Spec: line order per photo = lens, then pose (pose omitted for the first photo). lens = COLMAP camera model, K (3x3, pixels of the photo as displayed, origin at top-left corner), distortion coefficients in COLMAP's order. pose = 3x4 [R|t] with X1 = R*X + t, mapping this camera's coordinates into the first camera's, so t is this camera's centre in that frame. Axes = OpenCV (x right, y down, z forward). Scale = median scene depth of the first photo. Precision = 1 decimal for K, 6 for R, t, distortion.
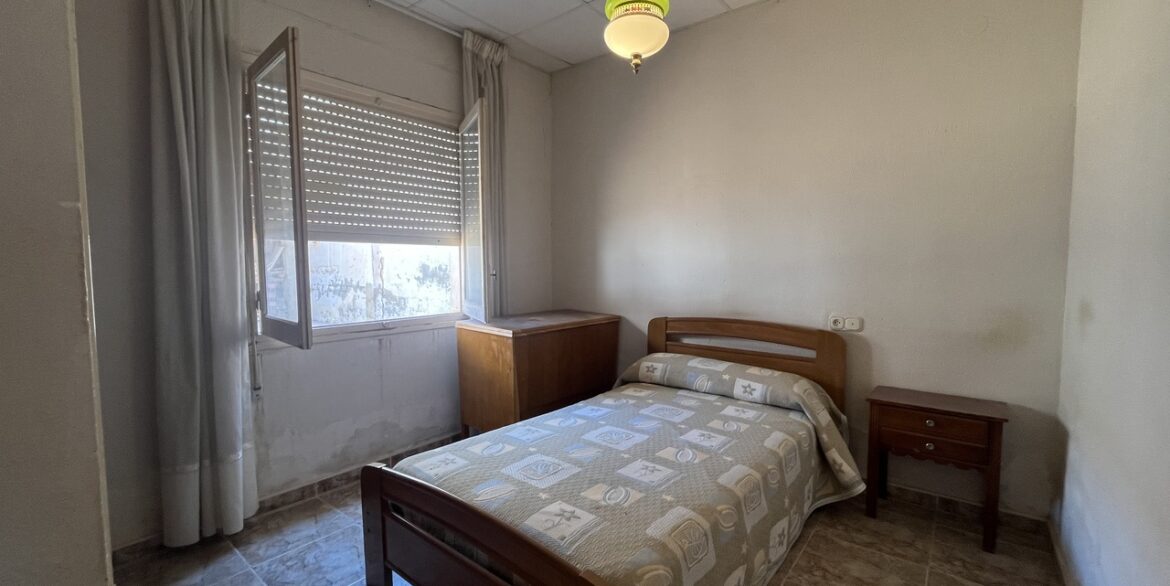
lens RADIAL K [[478.6, 0, 582.5], [0, 478.6, 294.6], [0, 0, 1]] dist [-0.002154, -0.000233]
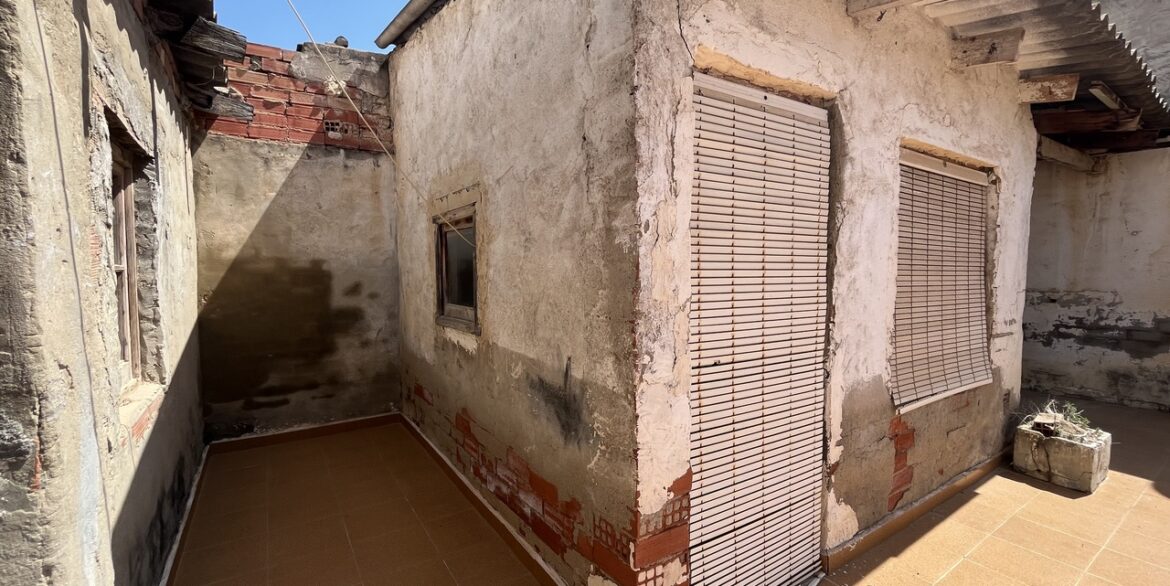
lens RADIAL K [[478.6, 0, 582.5], [0, 478.6, 294.6], [0, 0, 1]] dist [-0.002154, -0.000233]
pose [[0.955124, 0.012610, -0.295938, -3.791189], [-0.015836, 0.999838, -0.008508, -0.179654], [0.295783, 0.012812, 0.955169, 1.329008]]
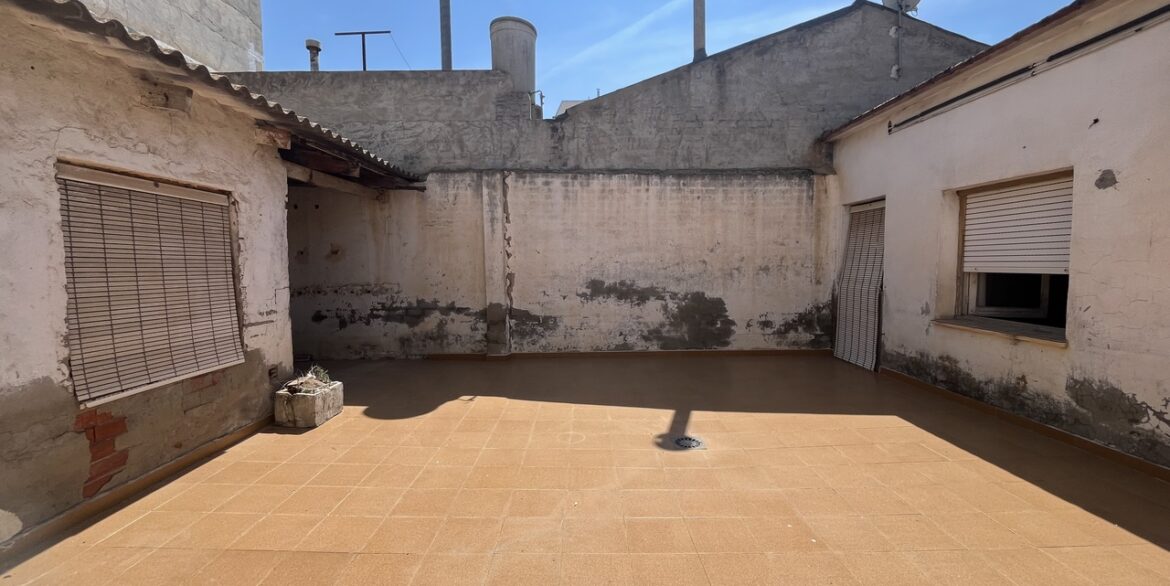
lens RADIAL K [[478.6, 0, 582.5], [0, 478.6, 294.6], [0, 0, 1]] dist [-0.002154, -0.000233]
pose [[0.776444, -0.049904, 0.628207, -3.178189], [0.049662, 0.998605, 0.017948, -0.173026], [-0.628226, 0.017262, 0.777839, 0.847828]]
